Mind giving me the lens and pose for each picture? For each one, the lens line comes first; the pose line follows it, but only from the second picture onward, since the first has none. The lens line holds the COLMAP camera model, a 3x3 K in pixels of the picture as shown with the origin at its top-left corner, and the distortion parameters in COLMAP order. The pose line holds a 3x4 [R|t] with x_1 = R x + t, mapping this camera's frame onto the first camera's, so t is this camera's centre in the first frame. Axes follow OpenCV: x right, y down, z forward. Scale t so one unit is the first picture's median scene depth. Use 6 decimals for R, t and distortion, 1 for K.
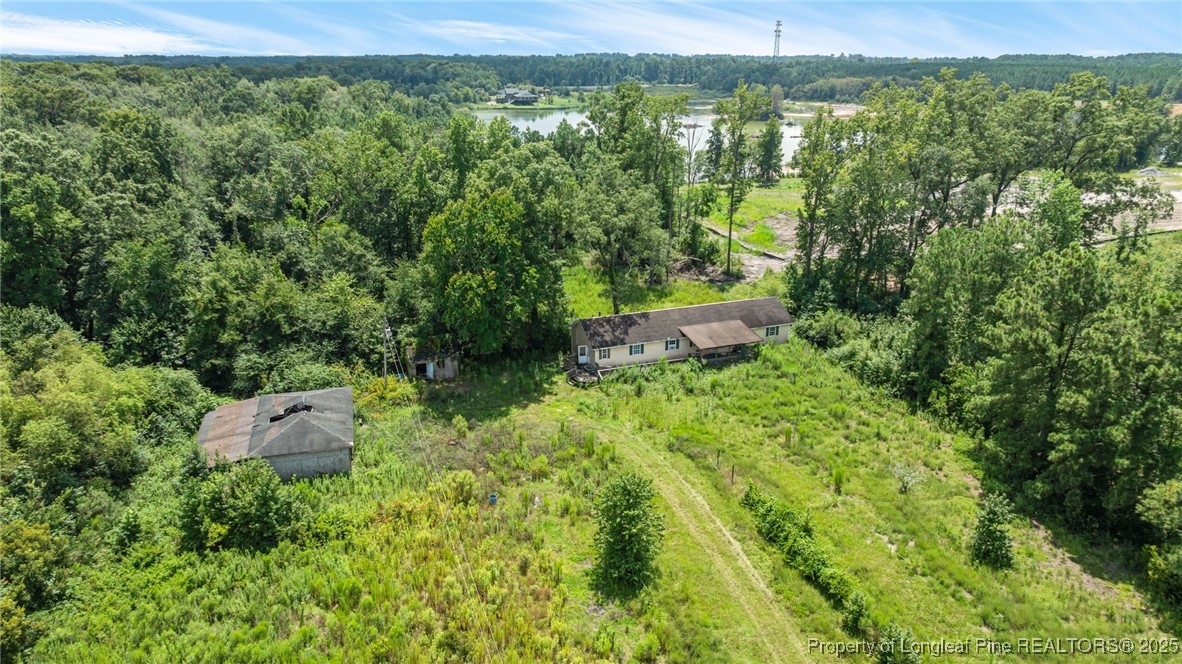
lens RADIAL K [[827.2, 0, 591.0], [0, 827.2, 332.0], [0, 0, 1]] dist [-0.007550, -0.002437]
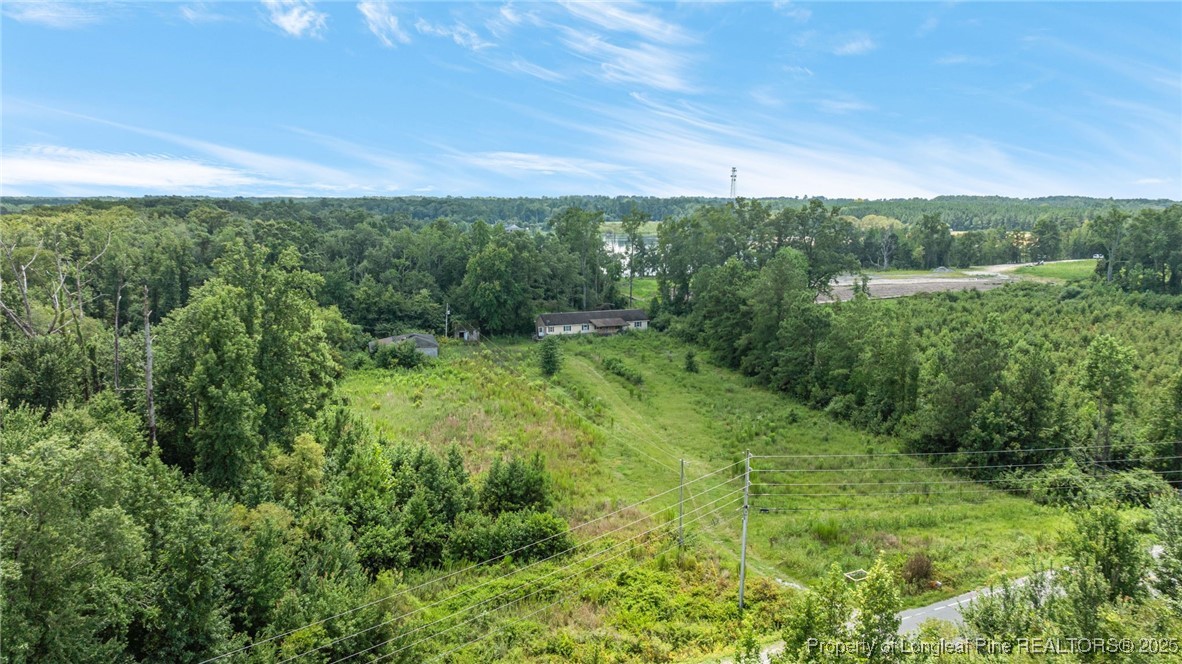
lens RADIAL K [[836.3, 0, 591.0], [0, 836.3, 332.0], [0, 0, 1]] dist [0.003103, 0.000902]
pose [[0.999865, -0.000882, 0.016409, 0.085409], [0.003549, 0.986588, -0.163192, 0.391776], [-0.016045, 0.163228, 0.986458, -1.098790]]
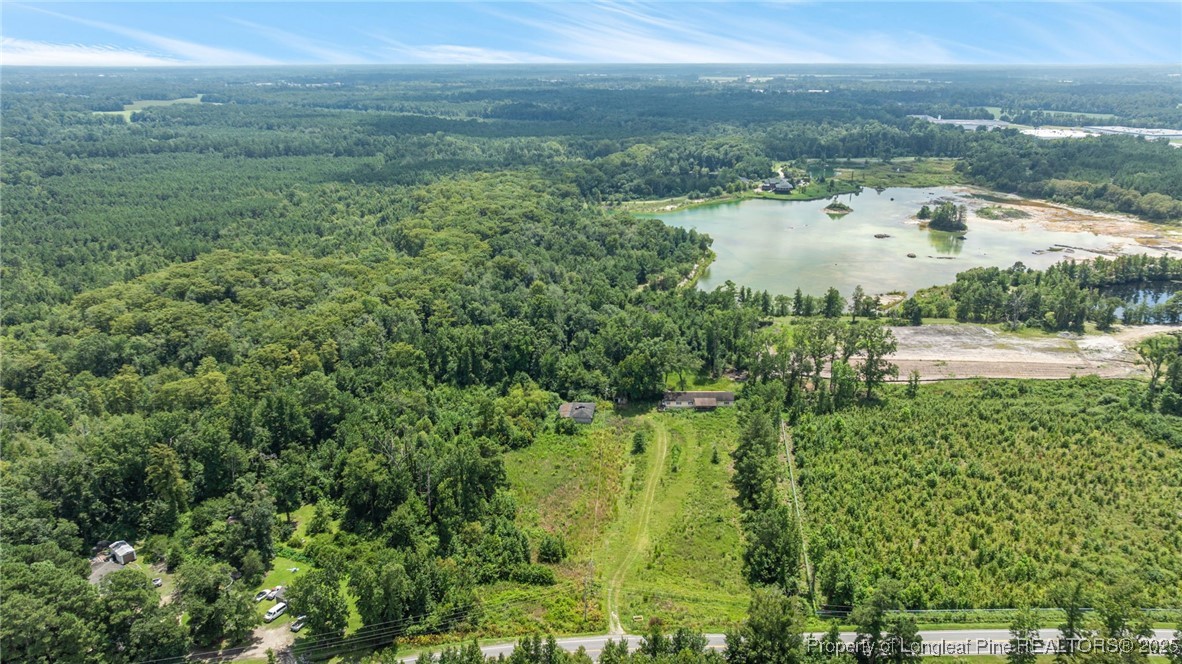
lens RADIAL K [[832.6, 0, 591.0], [0, 832.6, 332.0], [0, 0, 1]] dist [-0.021259, 0.007104]
pose [[0.927376, 0.110165, -0.357544, 0.957908], [-0.111490, 0.993621, 0.016973, -0.301015], [0.357133, 0.024122, 0.933742, -2.428066]]
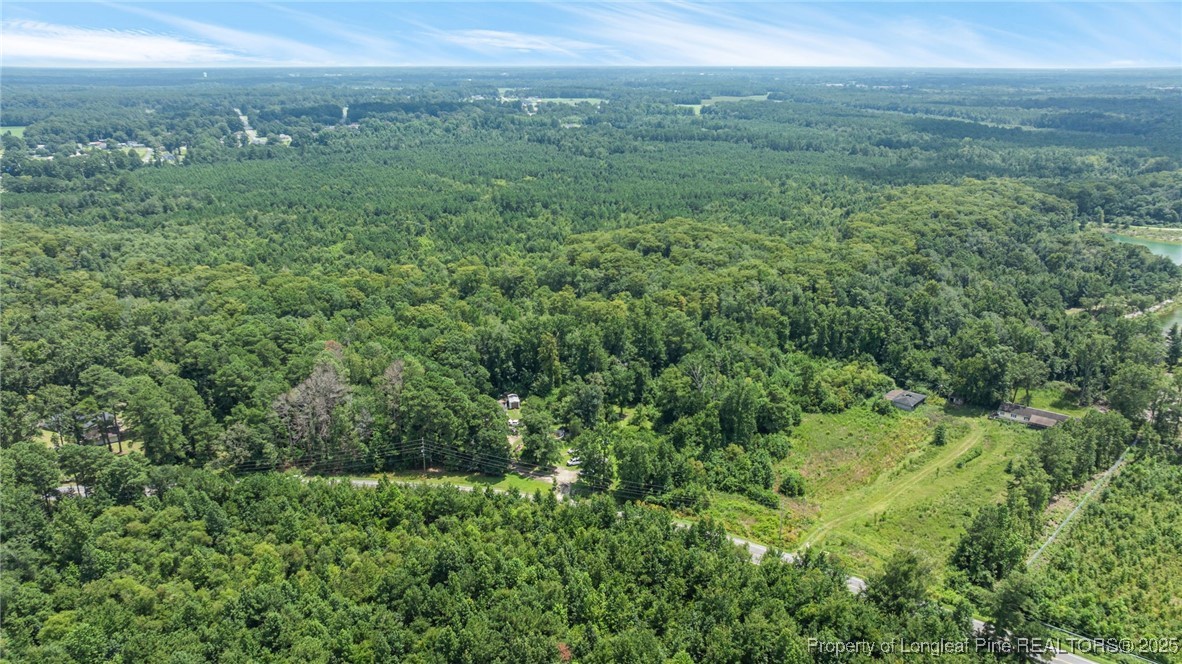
lens RADIAL K [[832.6, 0, 591.0], [0, 832.6, 332.0], [0, 0, 1]] dist [-0.021259, 0.007104]
pose [[0.513580, 0.260658, -0.817492, 1.899902], [-0.267895, 0.953826, 0.135827, -0.309848], [0.815149, 0.149244, 0.559694, -2.381764]]
